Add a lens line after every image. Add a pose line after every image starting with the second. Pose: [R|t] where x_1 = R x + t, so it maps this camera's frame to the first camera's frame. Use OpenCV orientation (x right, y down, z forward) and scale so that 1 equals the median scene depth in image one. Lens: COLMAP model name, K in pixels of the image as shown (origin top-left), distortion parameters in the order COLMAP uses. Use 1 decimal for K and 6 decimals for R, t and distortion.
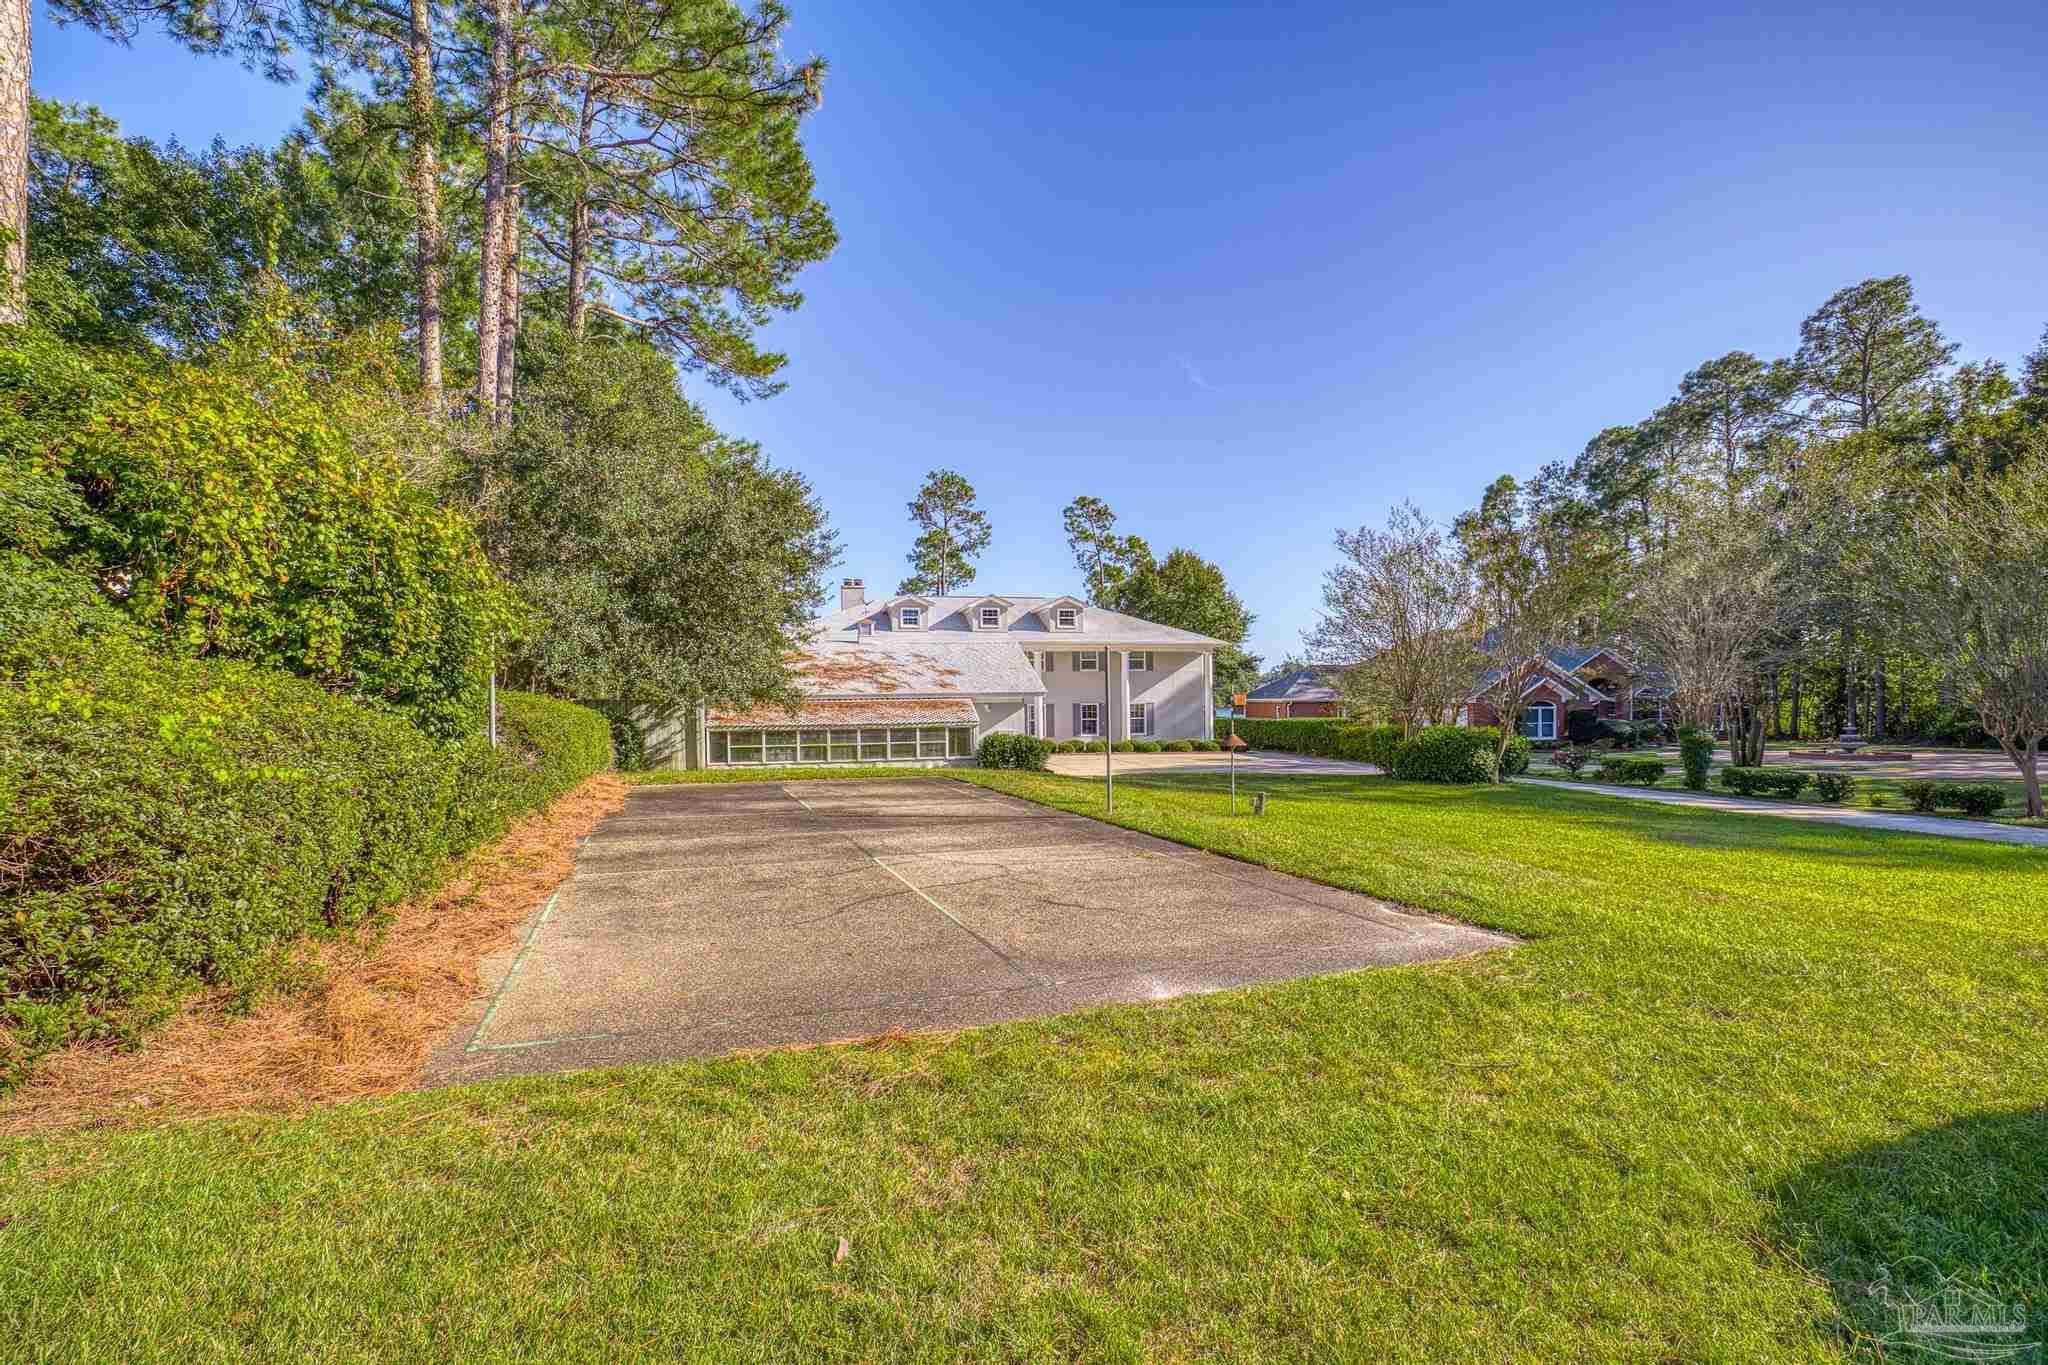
lens RADIAL K [[886.8, 0, 1007.9], [0, 886.8, 696.5], [0, 0, 1]] dist [-0.042652, 0.017497]
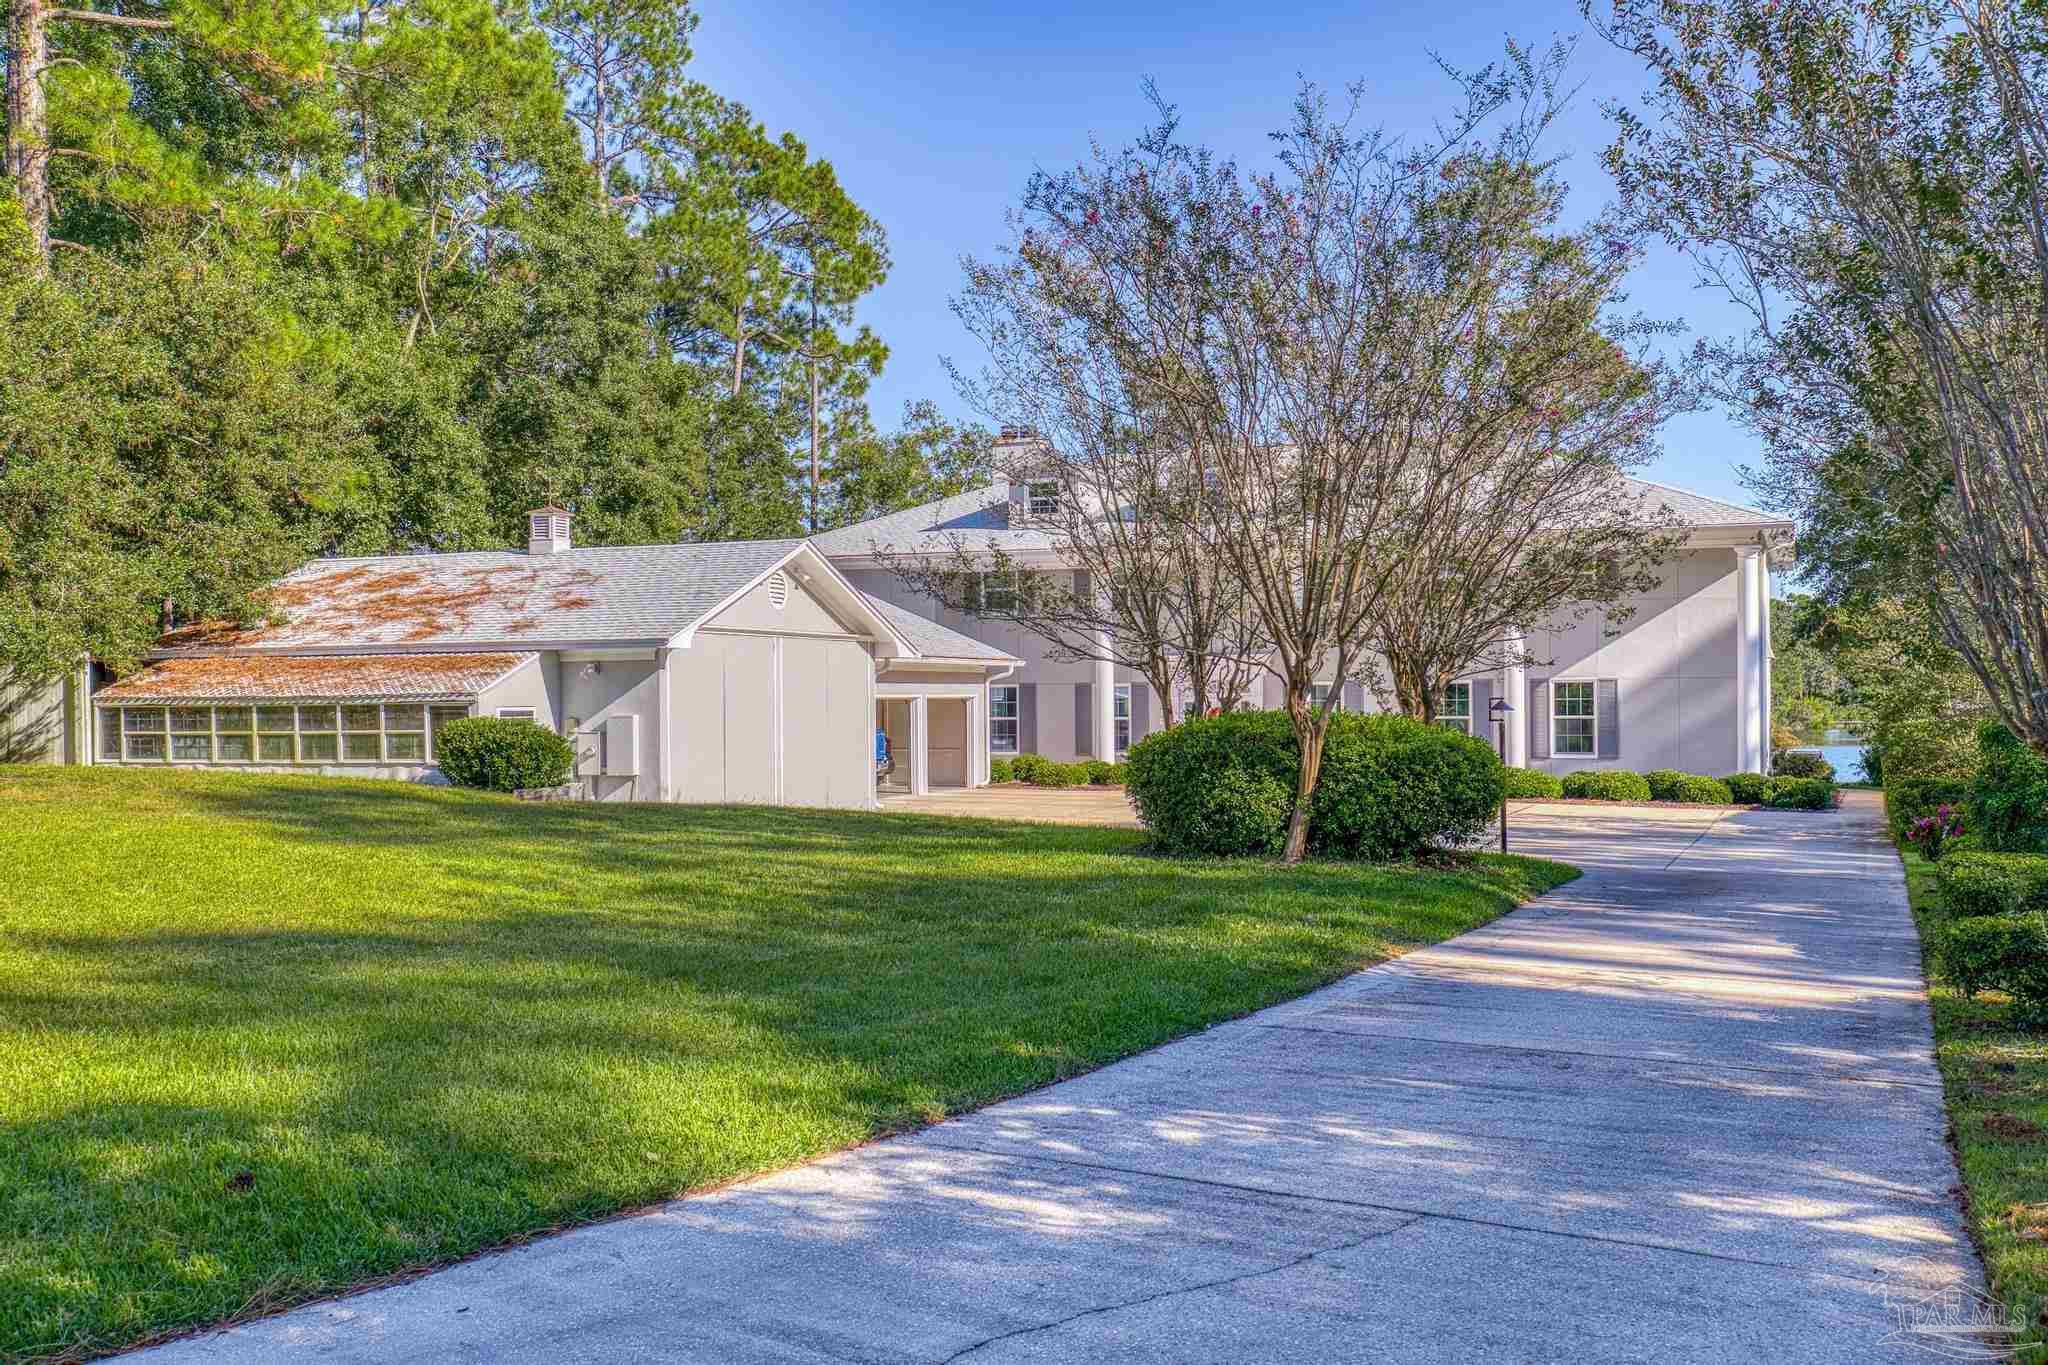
lens RADIAL K [[1953.3, 0, 1025.3], [0, 1953.3, 682.3], [0, 0, 1]] dist [0.070319, 0.000000]
pose [[0.835237, -0.000442, -0.549891, 0.448934], [-0.000860, 0.999997, -0.002109, 0.011976], [0.549890, 0.002235, 0.835234, 0.105143]]
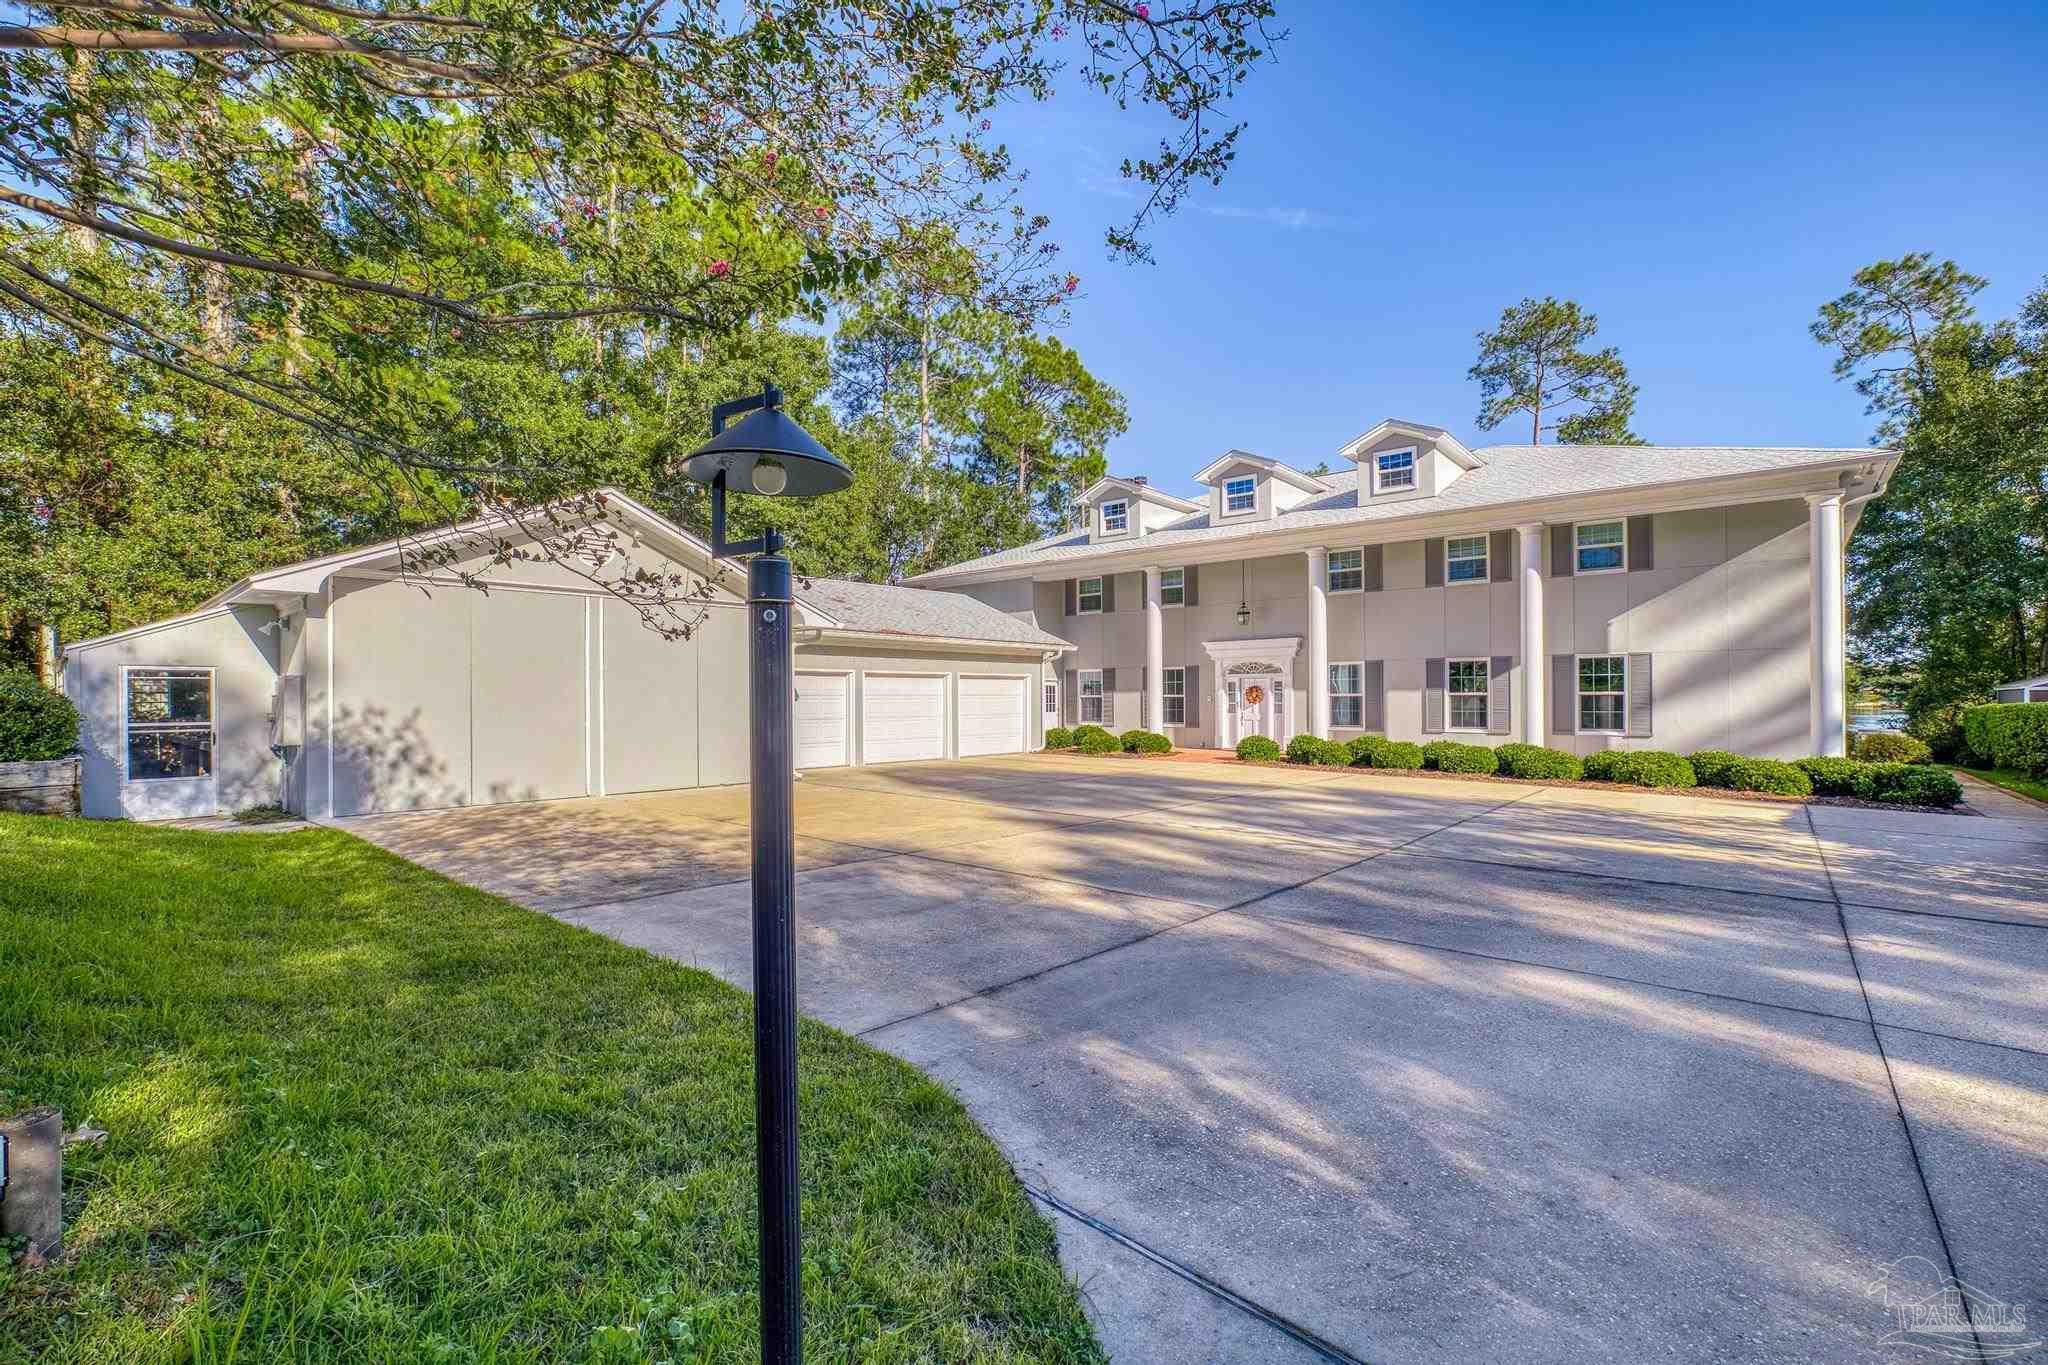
lens RADIAL K [[886.8, 0, 1027.5], [0, 886.8, 692.6], [0, 0, 1]] dist [-0.042652, 0.017497]
pose [[0.612777, 0.000944, -0.790255, 0.308968], [-0.000540, 1.000000, 0.000777, 0.026033], [0.790255, -0.000049, 0.612778, 0.573744]]
